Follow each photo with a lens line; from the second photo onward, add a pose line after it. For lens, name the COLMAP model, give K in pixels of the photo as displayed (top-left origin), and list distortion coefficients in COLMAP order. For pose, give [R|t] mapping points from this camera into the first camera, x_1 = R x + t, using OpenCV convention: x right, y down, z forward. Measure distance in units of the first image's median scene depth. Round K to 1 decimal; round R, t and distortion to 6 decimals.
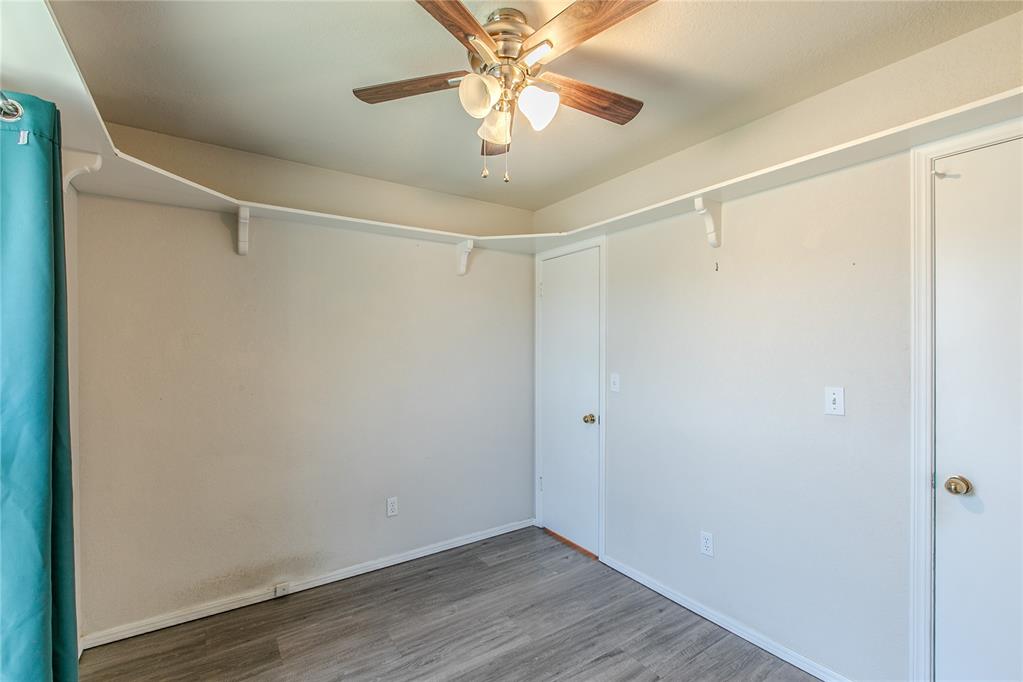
lens RADIAL K [[452.6, 0, 513.0], [0, 452.6, 343.8], [0, 0, 1]] dist [0.000014, -0.000051]
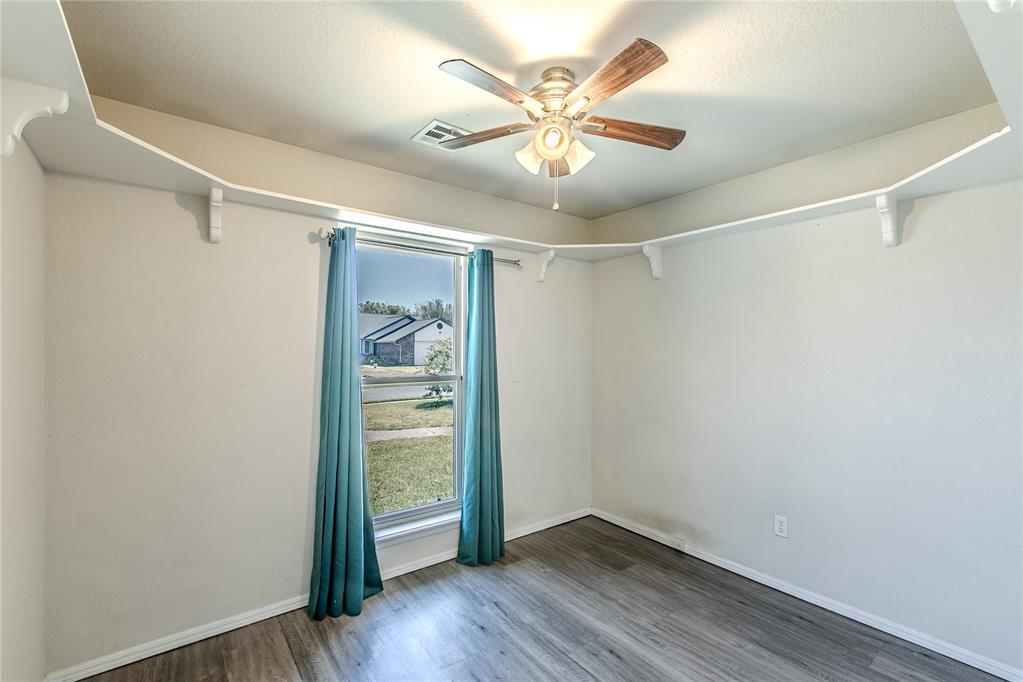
lens RADIAL K [[452.6, 0, 513.0], [0, 452.6, 343.8], [0, 0, 1]] dist [0.000014, -0.000051]
pose [[0.058840, -0.005382, -0.998253, 0.702861], [0.001674, 0.999985, -0.005293, 0.002314], [0.998266, -0.001360, 0.058848, 0.486130]]
